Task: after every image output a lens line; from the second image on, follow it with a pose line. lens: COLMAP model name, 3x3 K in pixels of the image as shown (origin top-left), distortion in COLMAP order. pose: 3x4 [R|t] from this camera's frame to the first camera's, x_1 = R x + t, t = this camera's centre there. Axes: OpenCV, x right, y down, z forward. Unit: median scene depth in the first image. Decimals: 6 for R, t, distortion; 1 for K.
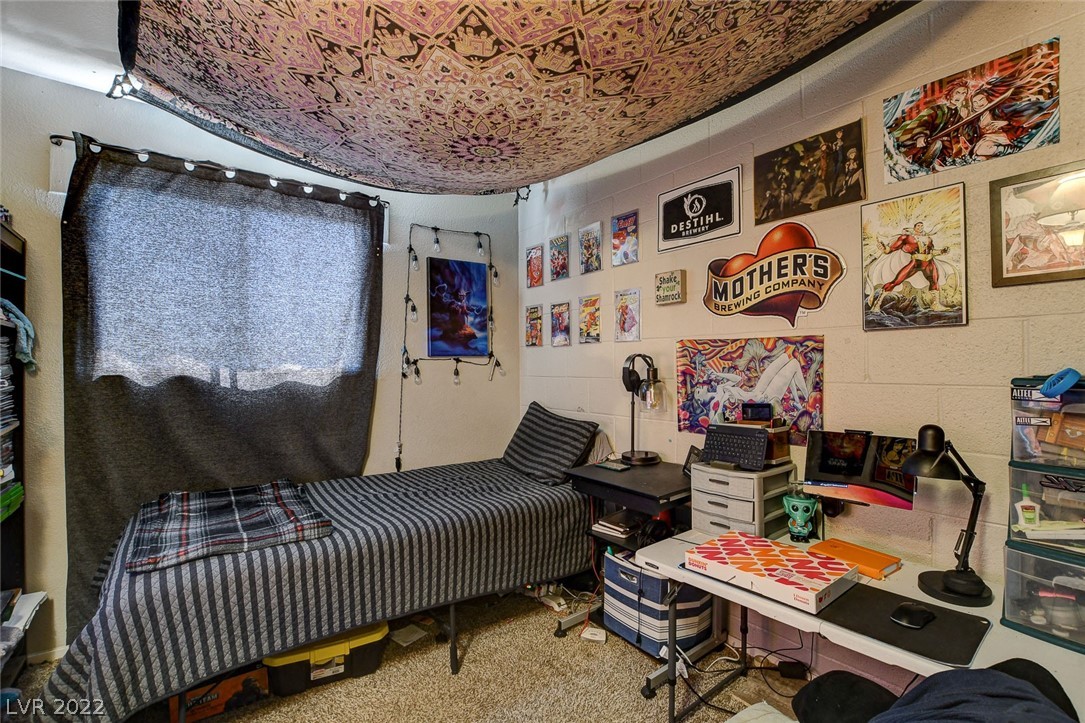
lens RADIAL K [[477.4, 0, 537.3], [0, 477.4, 364.4], [0, 0, 1]] dist [-0.018562, 0.000547]
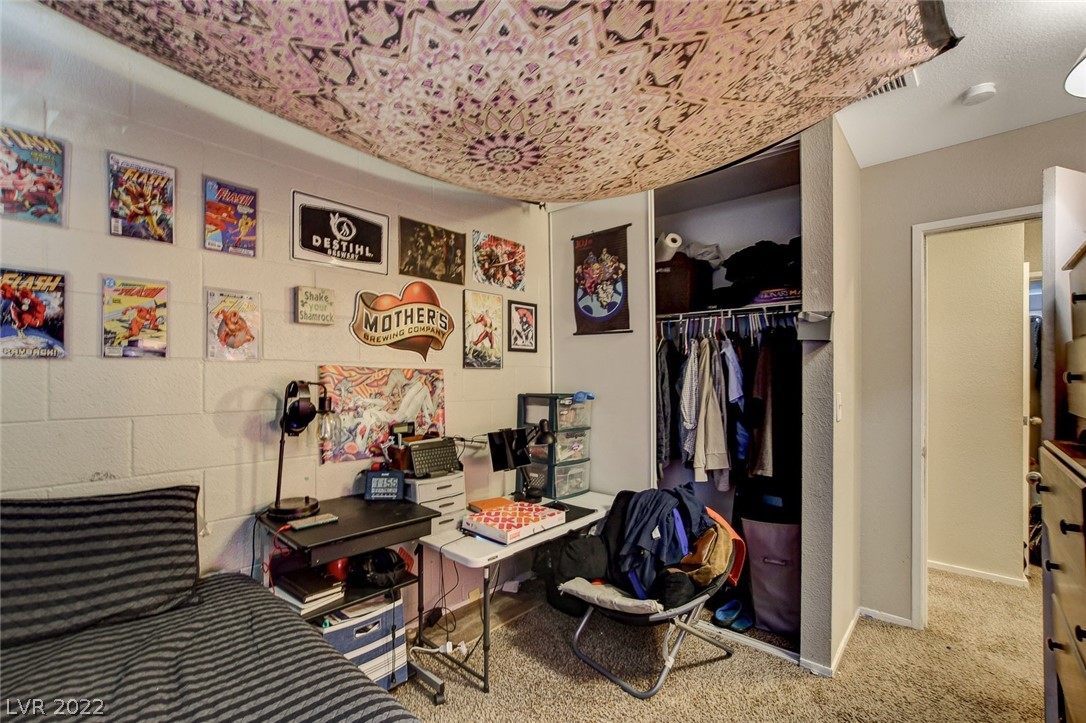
lens RADIAL K [[468.5, 0, 541.0], [0, 468.5, 377.1], [0, 0, 1]] dist [0.002175, 0.000335]
pose [[-0.163164, 0.001770, 0.986597, -0.772426], [-0.006871, 0.999972, -0.002930, -0.033183], [-0.986575, -0.007257, -0.163148, 0.854773]]
